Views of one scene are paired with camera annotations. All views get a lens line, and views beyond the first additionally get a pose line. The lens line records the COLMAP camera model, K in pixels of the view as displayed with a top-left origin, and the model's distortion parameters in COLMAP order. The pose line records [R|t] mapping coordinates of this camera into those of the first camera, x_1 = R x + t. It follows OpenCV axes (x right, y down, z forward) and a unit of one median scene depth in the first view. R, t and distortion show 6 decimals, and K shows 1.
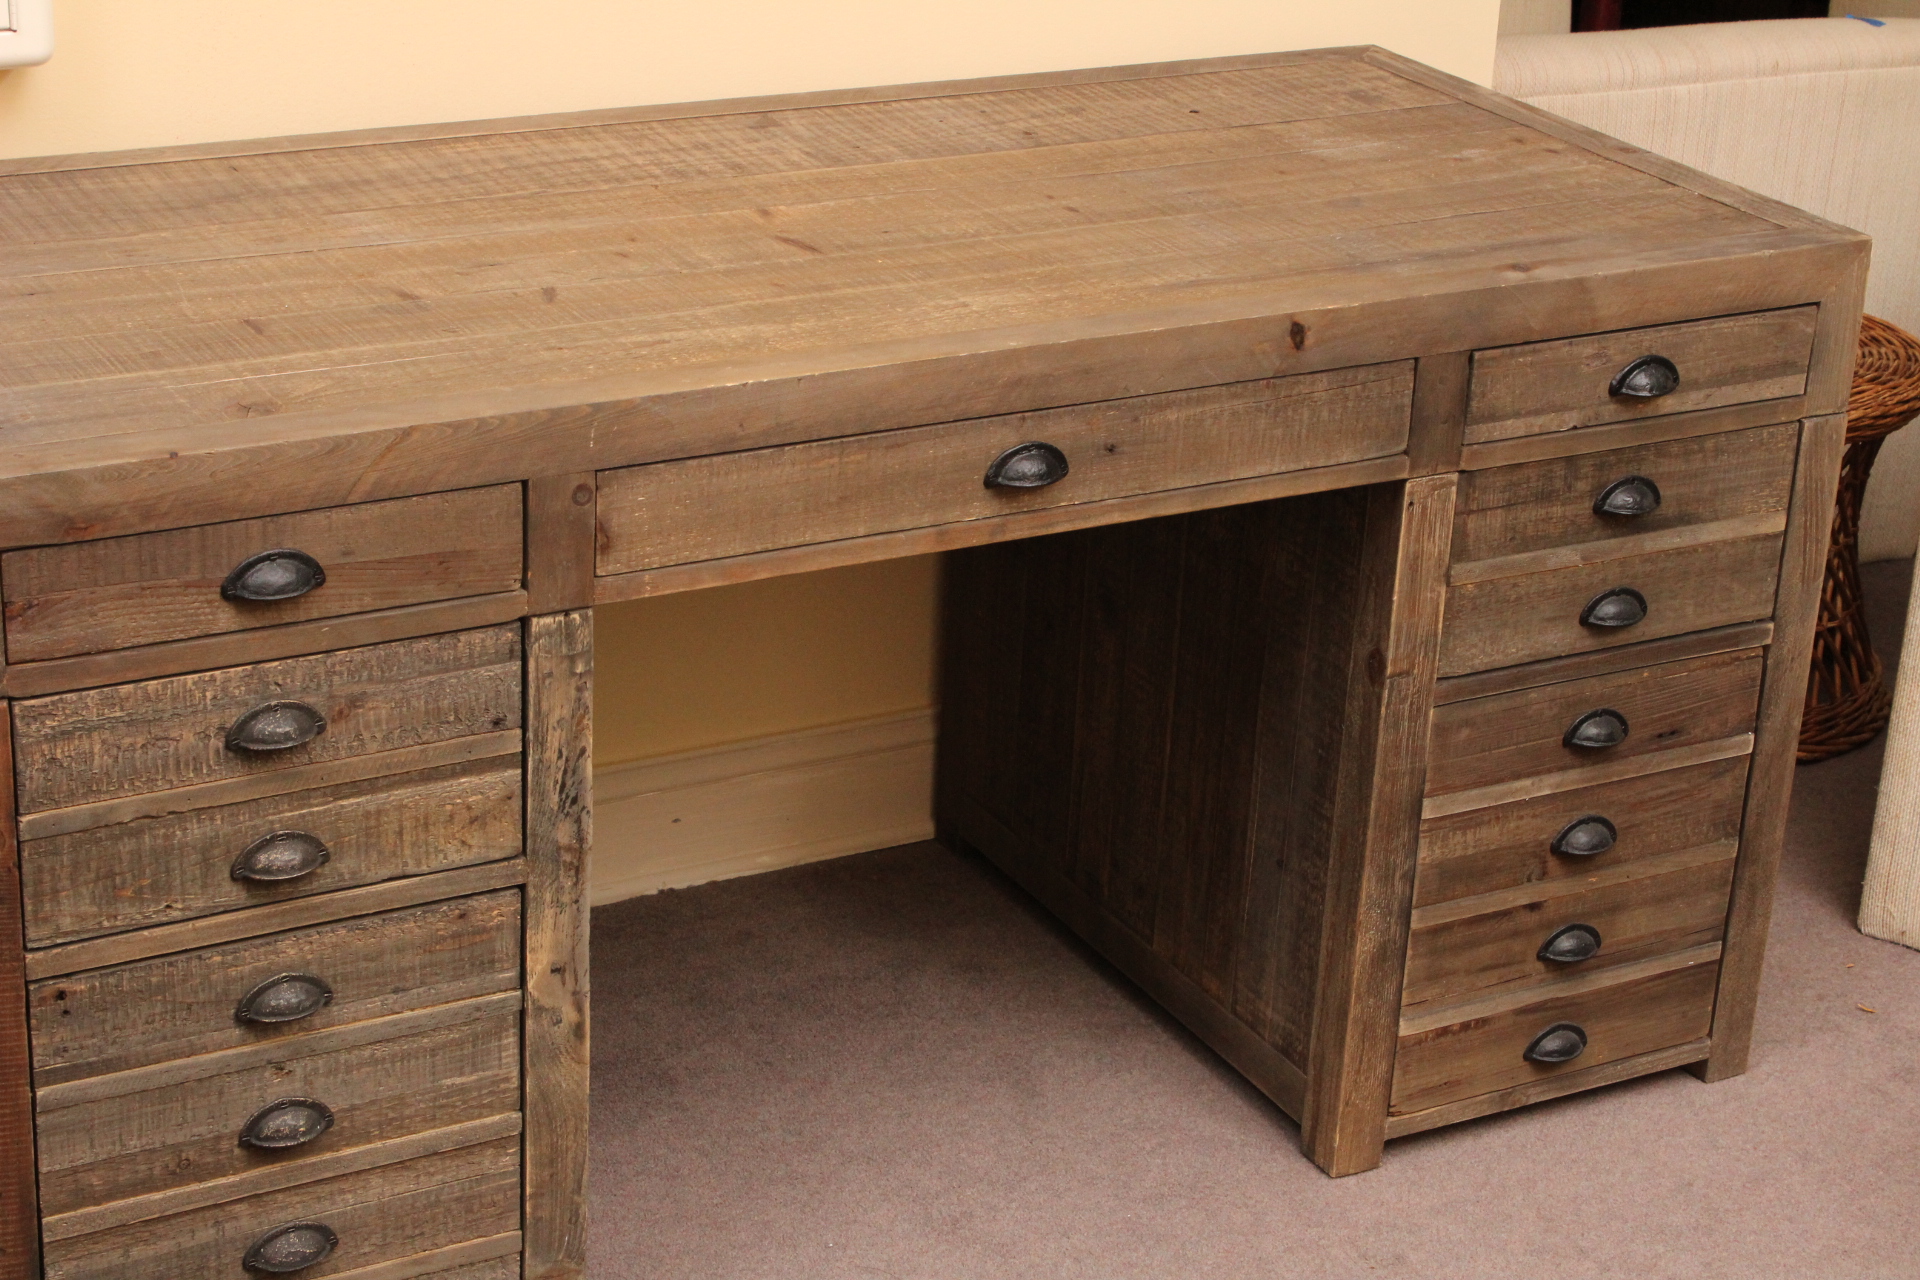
lens RADIAL K [[3491.4, 0, 960.0], [0, 3491.4, 640.0], [0, 0, 1]] dist [-0.003762, 0.131789]
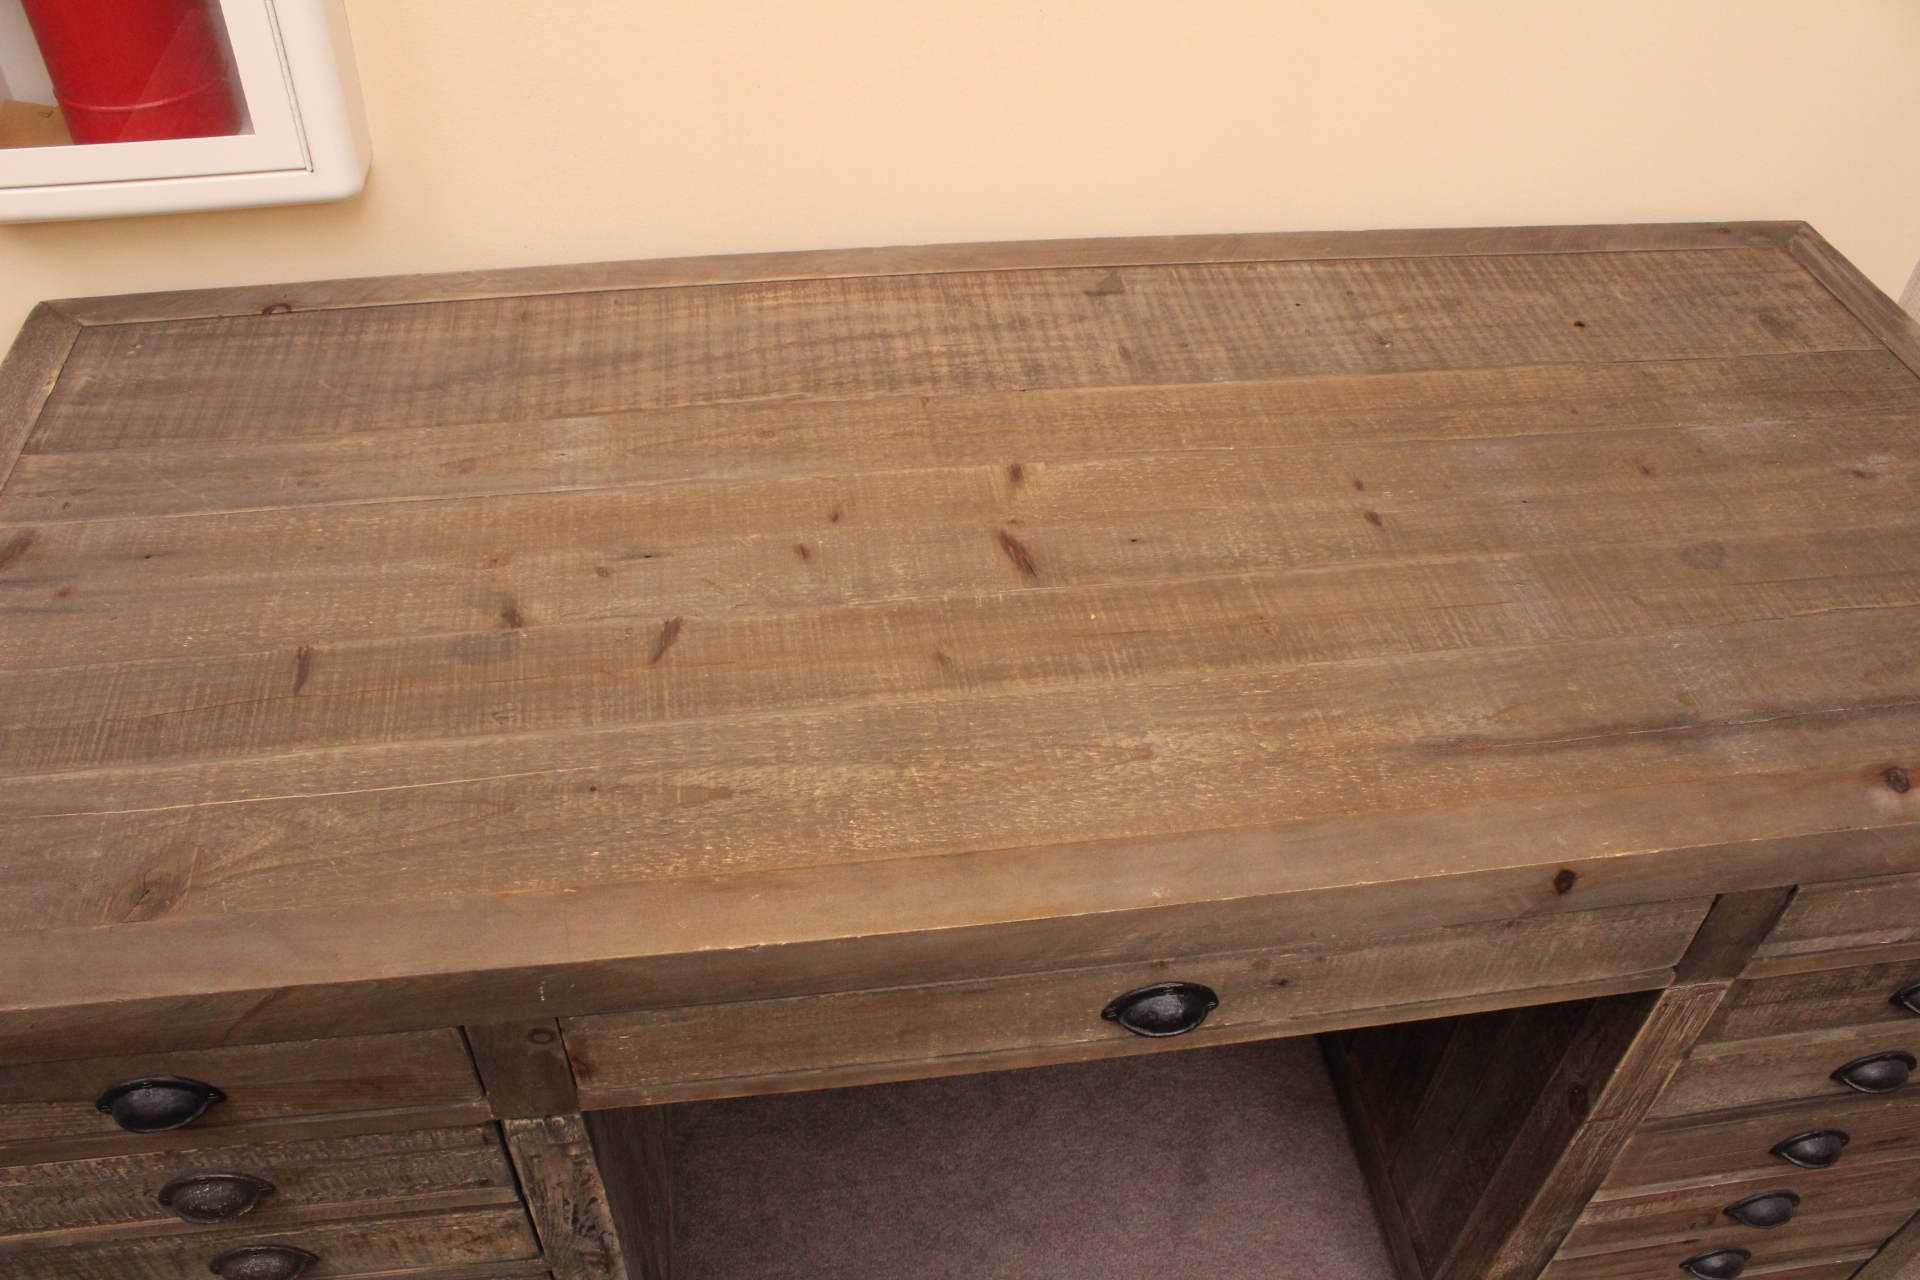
lens RADIAL K [[1589.1, 0, 948.9], [0, 1589.1, 658.8], [0, 0, 1]] dist [-0.170528, 0.144713]
pose [[0.933704, 0.230807, -0.273725, 0.056832], [-0.122402, 0.924198, 0.361767, -0.258885], [0.336475, -0.304279, 0.891179, 0.724381]]
